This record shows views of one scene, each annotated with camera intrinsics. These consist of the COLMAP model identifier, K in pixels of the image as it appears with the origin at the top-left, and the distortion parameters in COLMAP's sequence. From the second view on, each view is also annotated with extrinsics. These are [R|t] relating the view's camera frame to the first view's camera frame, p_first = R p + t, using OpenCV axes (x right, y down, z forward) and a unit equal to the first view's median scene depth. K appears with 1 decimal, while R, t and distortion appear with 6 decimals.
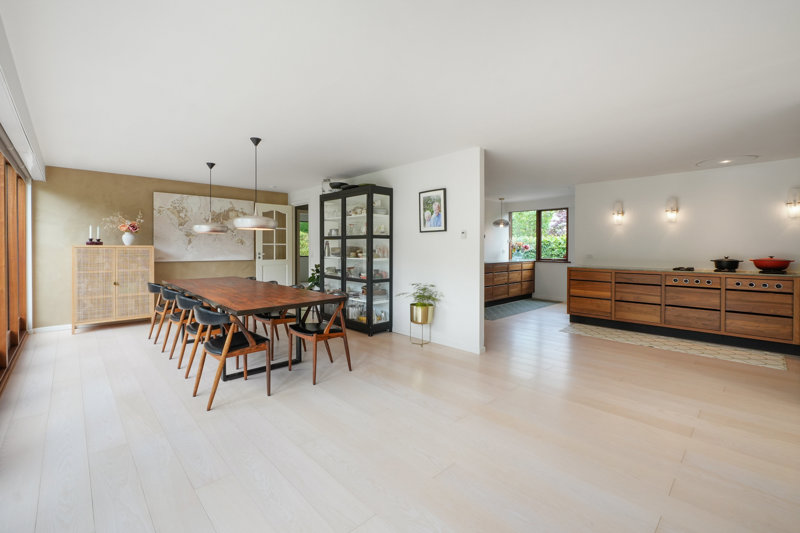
lens RADIAL K [[349.0, 0, 400.5], [0, 349.0, 251.0], [0, 0, 1]] dist [0.000104, 0.000024]
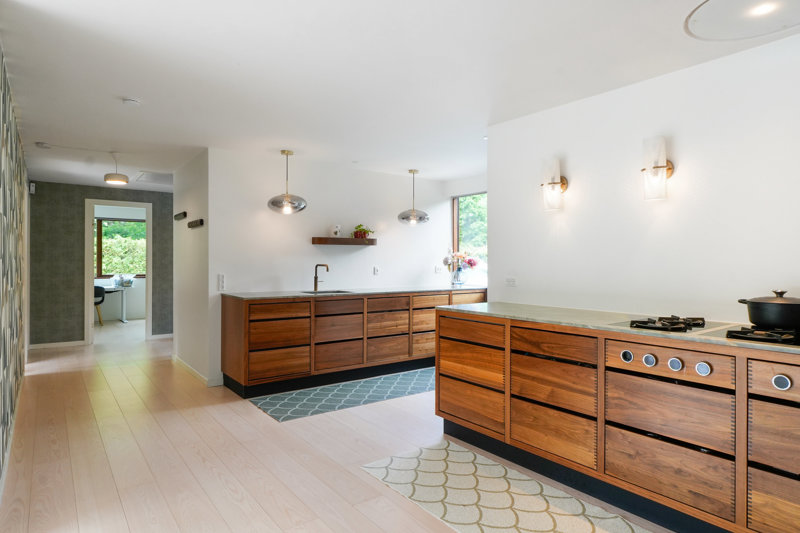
lens RADIAL K [[476.8, 0, 400.0], [0, 476.8, 266.5], [0, 0, 1]] dist [0.001445, 0.001307]
pose [[0.992953, 0.001048, -0.118505, 0.337681], [-0.001306, 0.999997, -0.002103, -0.003604], [0.118502, 0.002243, 0.992951, 0.266979]]
